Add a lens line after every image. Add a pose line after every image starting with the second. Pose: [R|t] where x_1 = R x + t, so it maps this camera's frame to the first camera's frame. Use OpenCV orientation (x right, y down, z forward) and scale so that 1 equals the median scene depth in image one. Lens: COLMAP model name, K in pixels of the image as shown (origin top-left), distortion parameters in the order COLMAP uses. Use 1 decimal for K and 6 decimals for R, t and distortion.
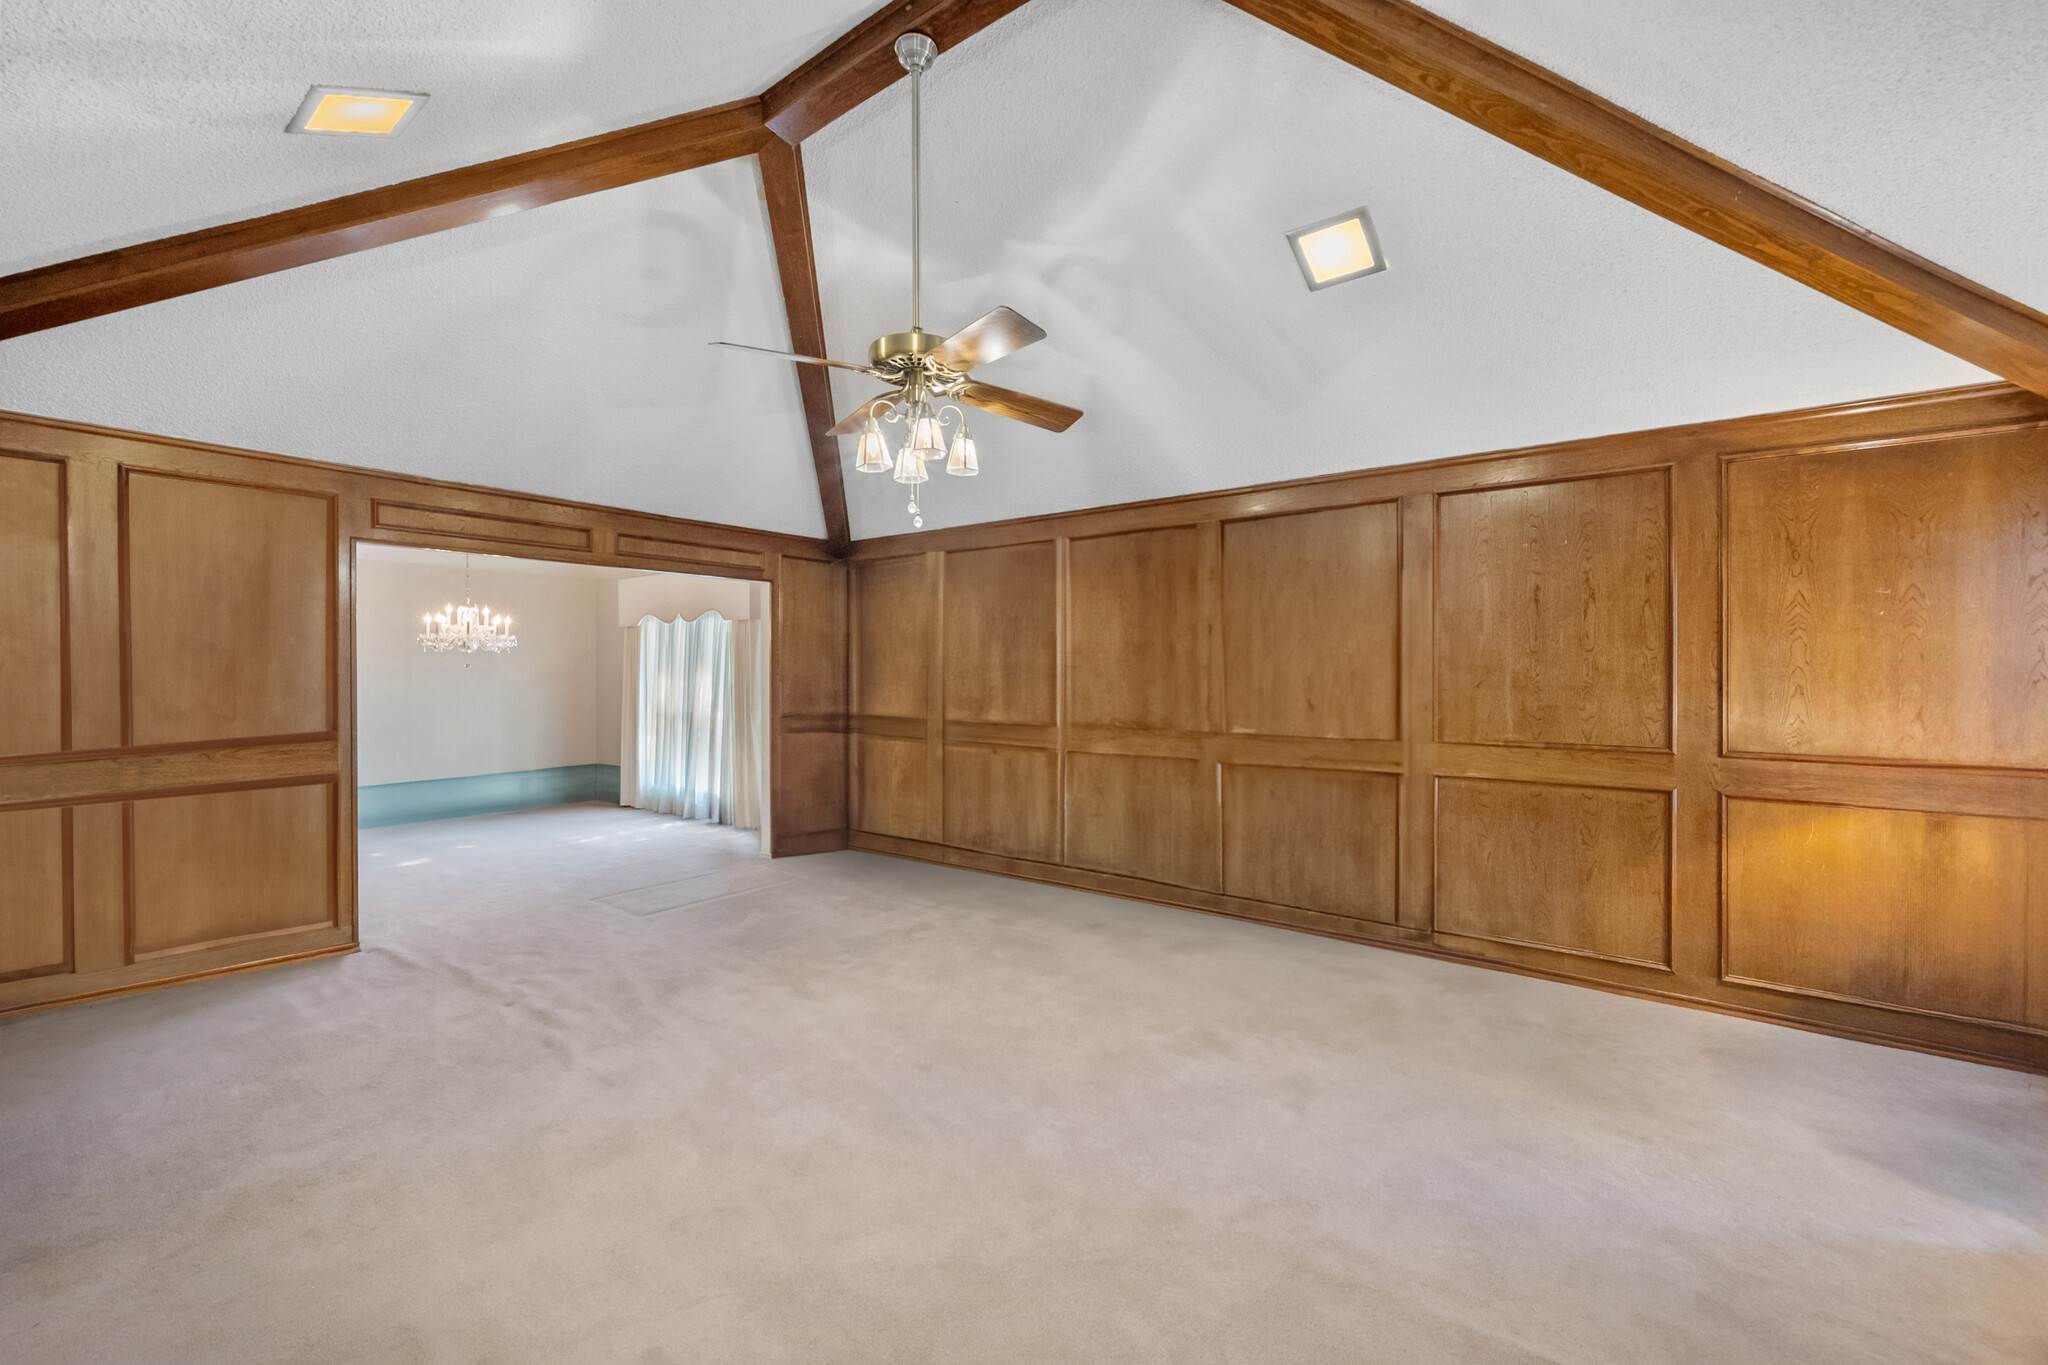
lens RADIAL K [[812.5, 0, 1024.0], [0, 812.5, 682.5], [0, 0, 1]] dist [0.000153, 0.000008]
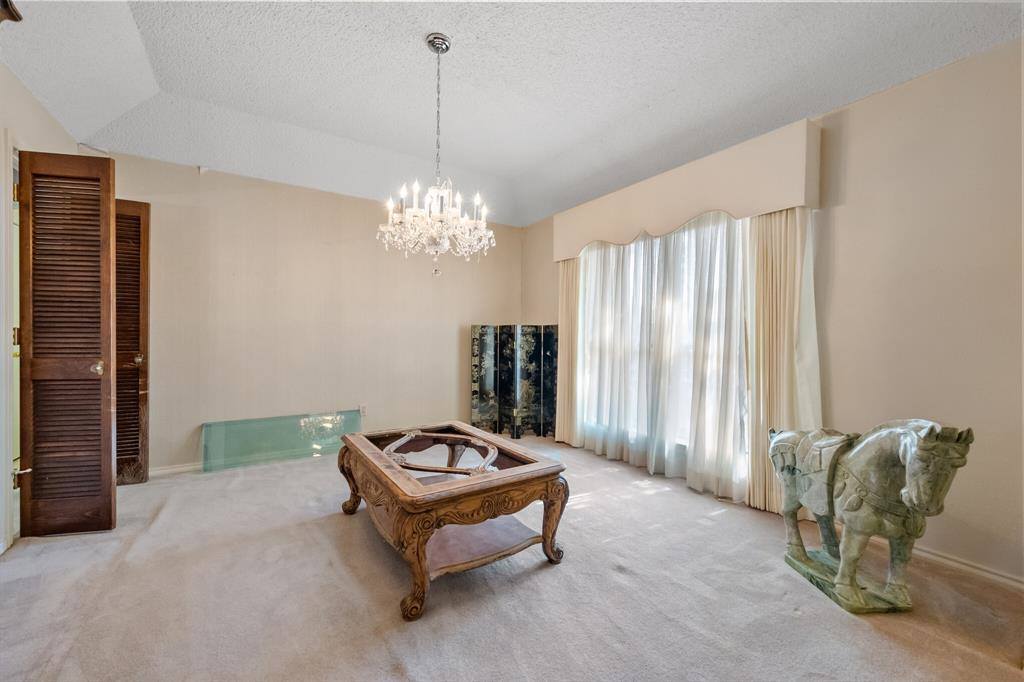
lens RADIAL K [[406.3, 0, 512.0], [0, 406.3, 341.0], [0, 0, 1]] dist [0.000153, 0.000008]
pose [[0.928490, 0.004432, -0.371330, -0.395563], [-0.006610, 0.999968, -0.004594, 0.034300], [0.371298, 0.006720, 0.928490, 0.558474]]
